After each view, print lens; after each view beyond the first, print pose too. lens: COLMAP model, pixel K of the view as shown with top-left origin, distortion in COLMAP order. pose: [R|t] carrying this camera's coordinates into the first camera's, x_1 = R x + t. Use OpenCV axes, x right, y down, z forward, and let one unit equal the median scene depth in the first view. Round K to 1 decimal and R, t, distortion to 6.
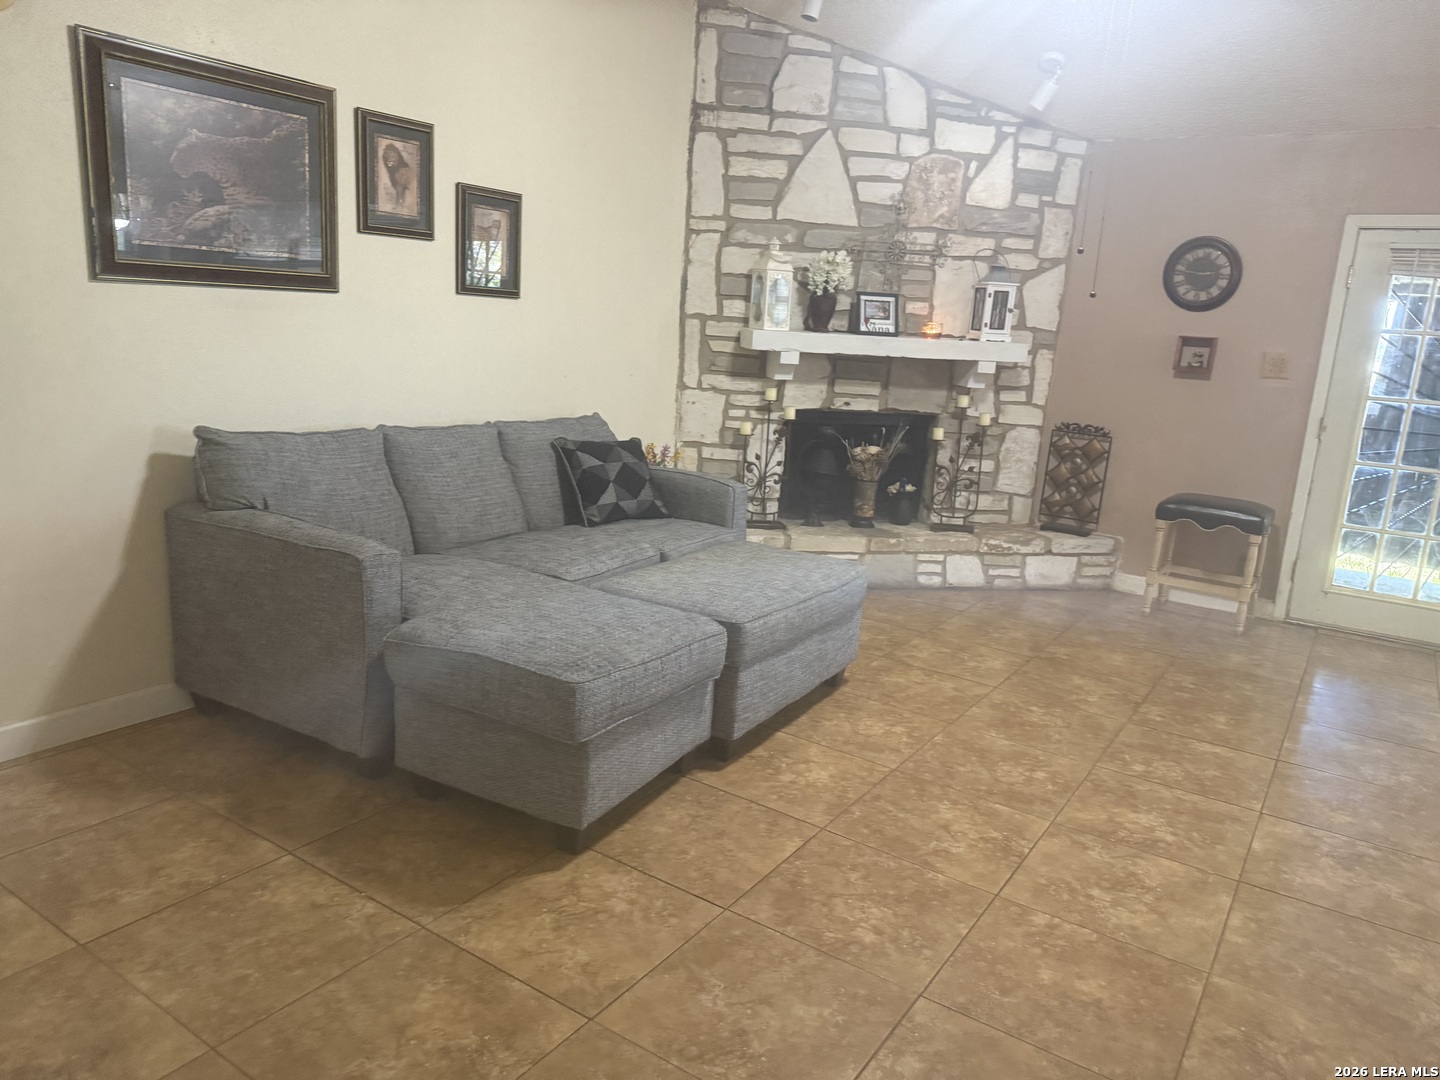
lens RADIAL K [[1004.7, 0, 716.3], [0, 1004.7, 545.2], [0, 0, 1]] dist [0.060439, -0.067907]
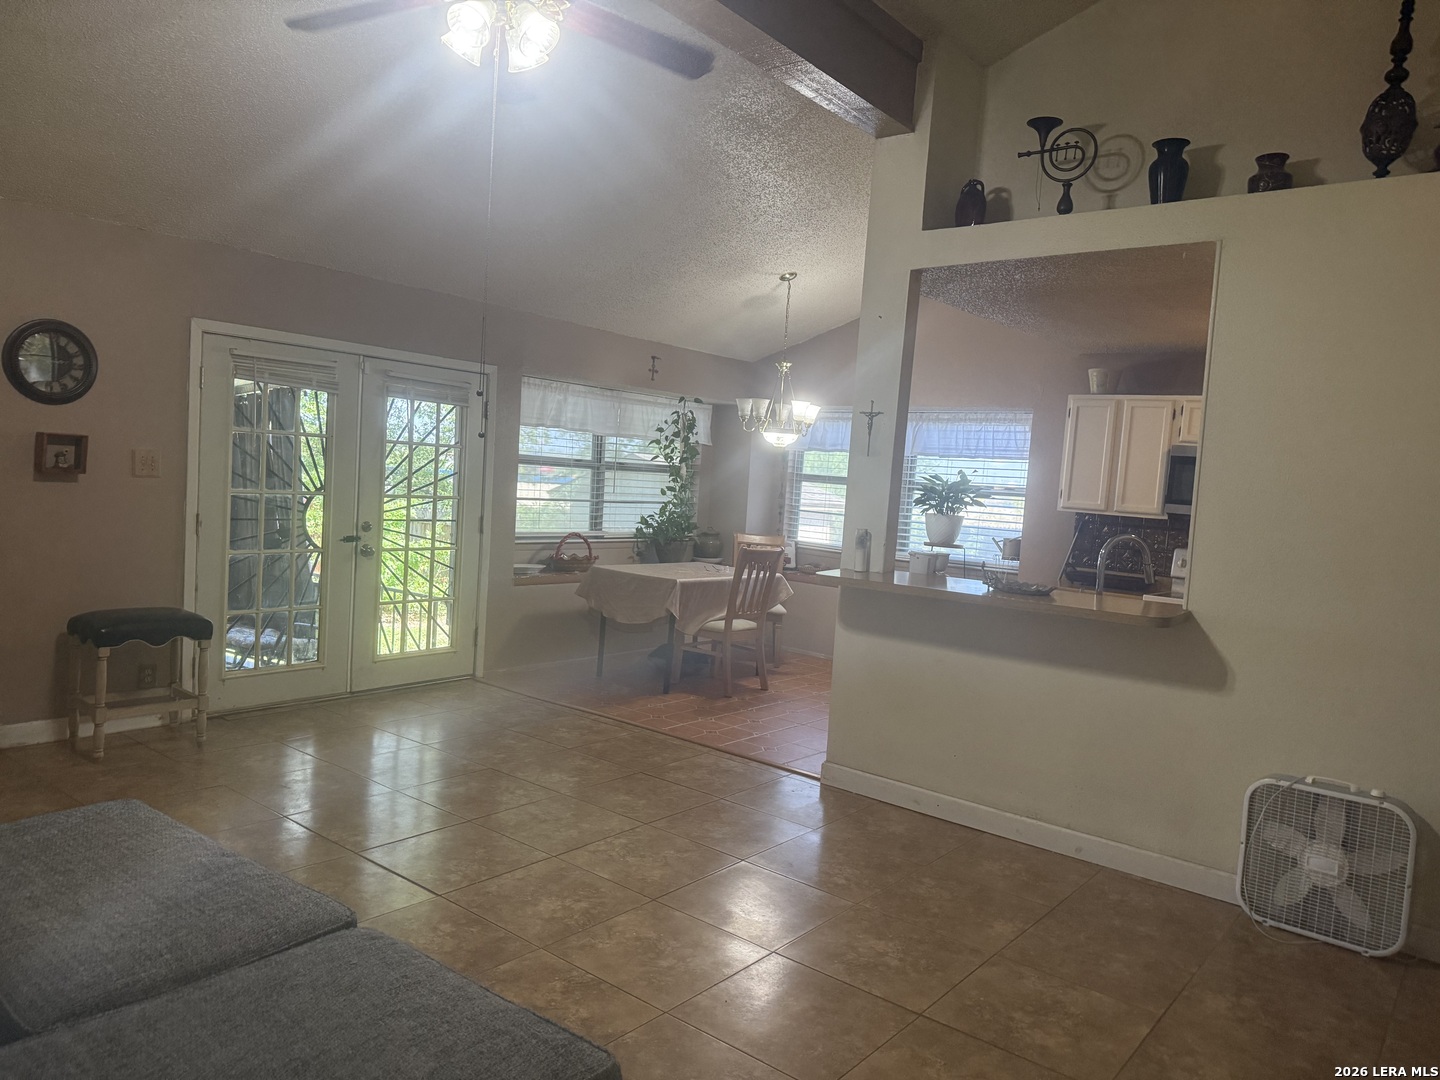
lens RADIAL K [[1004.7, 0, 715.5], [0, 1004.7, 540.6], [0, 0, 1]] dist [0.060439, -0.067907]
pose [[0.098140, -0.120805, 0.987813, -0.365415], [0.163186, 0.981122, 0.103774, -0.123470], [-0.981702, 0.151013, 0.116001, 0.394306]]
